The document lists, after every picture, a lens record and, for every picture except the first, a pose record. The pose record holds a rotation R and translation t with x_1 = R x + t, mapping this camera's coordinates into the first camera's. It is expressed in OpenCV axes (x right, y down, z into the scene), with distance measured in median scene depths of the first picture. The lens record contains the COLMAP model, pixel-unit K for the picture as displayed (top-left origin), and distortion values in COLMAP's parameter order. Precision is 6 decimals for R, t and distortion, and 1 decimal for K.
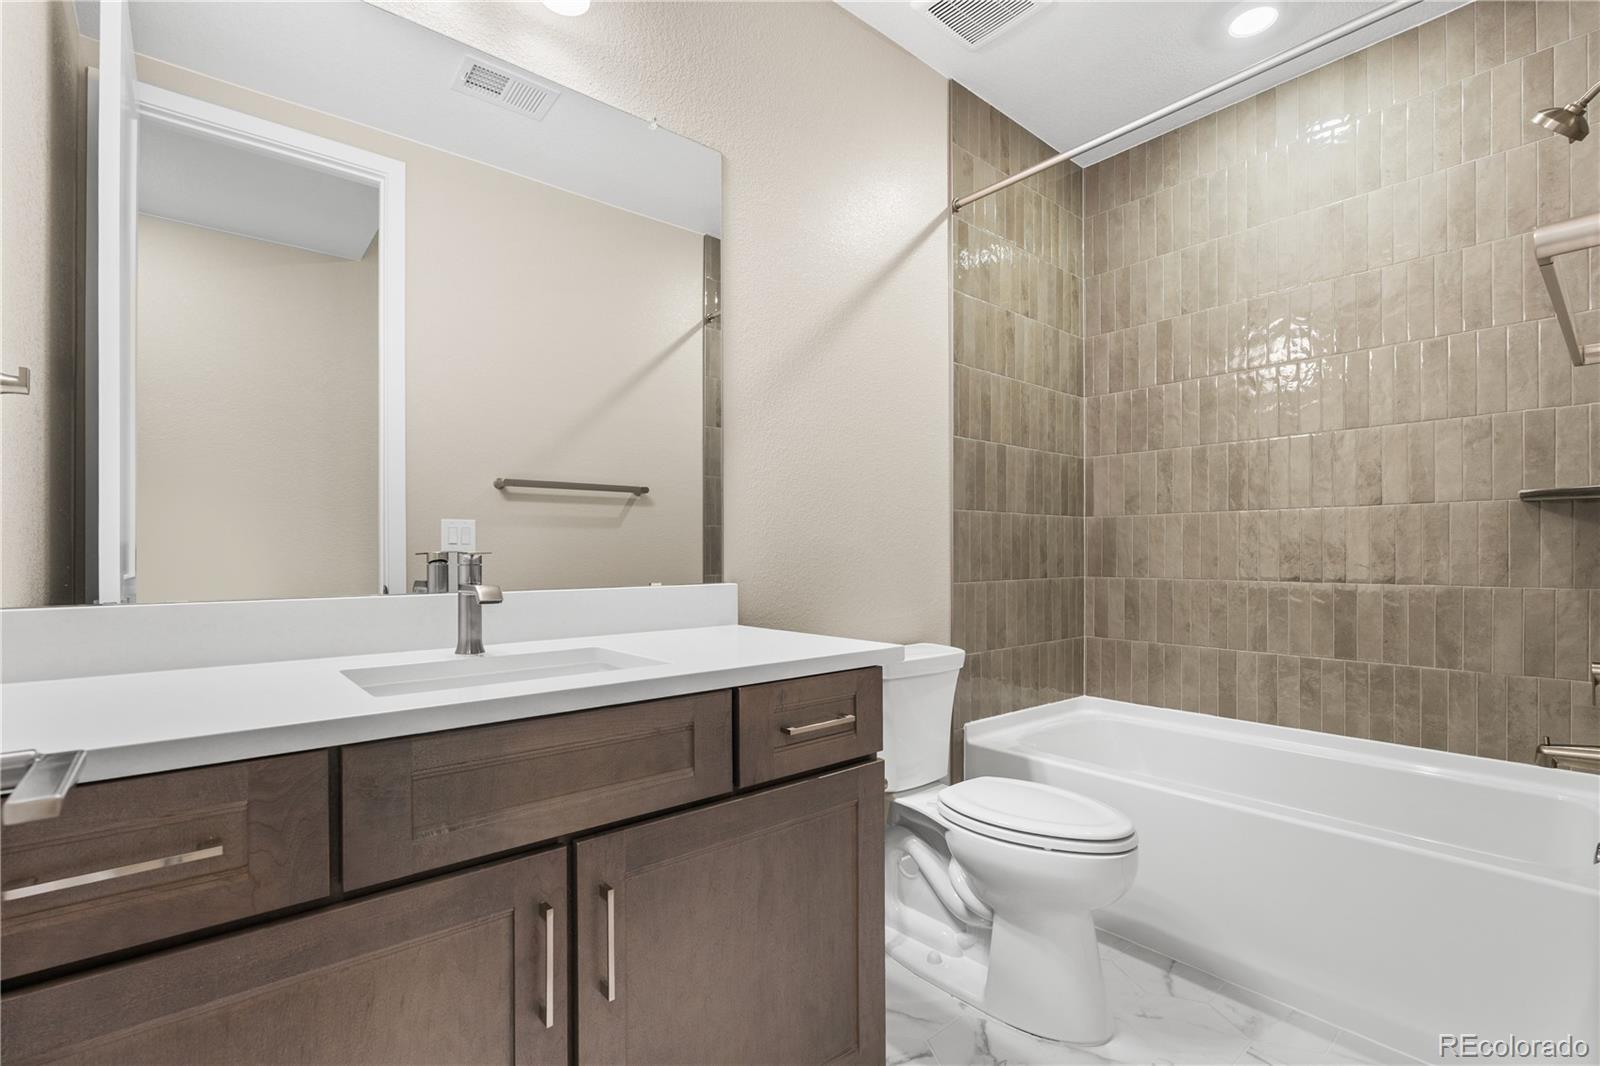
lens RADIAL K [[713.3, 0, 799.1], [0, 713.3, 538.6], [0, 0, 1]] dist [0.000522, 0.000061]
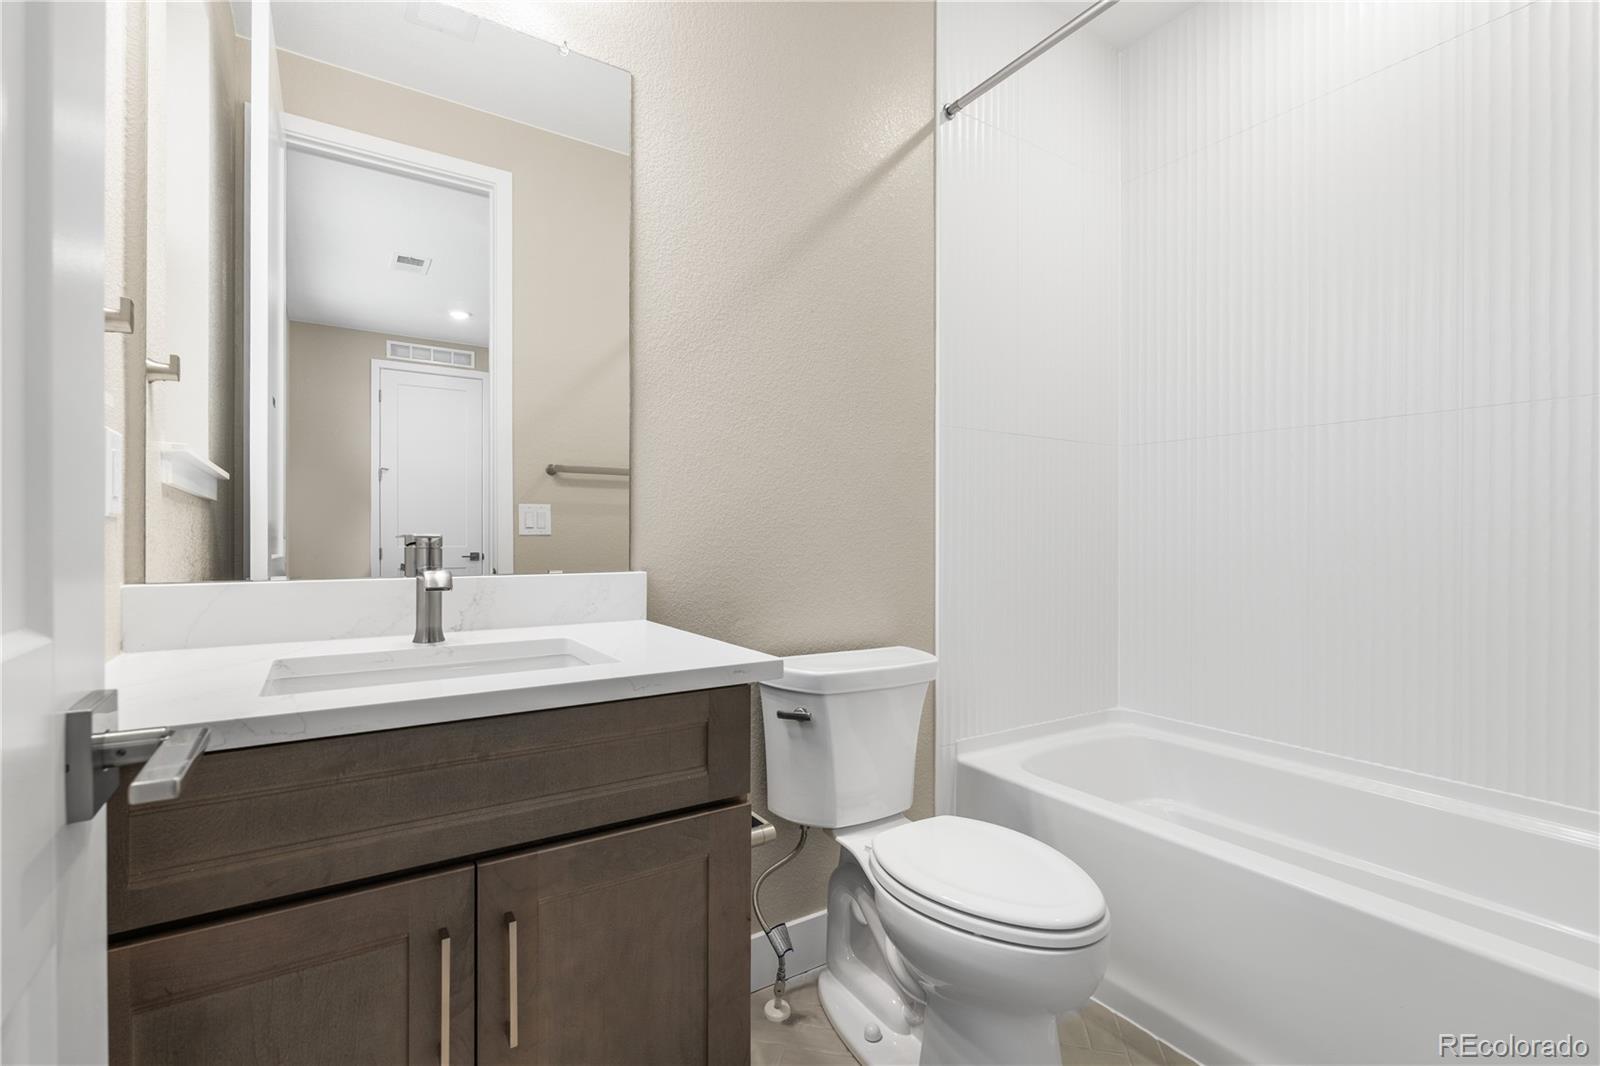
lens RADIAL K [[713.3, 0, 784.4], [0, 713.3, 525.5], [0, 0, 1]] dist [0.000522, 0.000061]
pose [[0.991414, 0.009288, -0.130427, 0.176052], [-0.009671, 0.999951, -0.002297, 0.004320], [0.130400, 0.003538, 0.991455, 0.162306]]
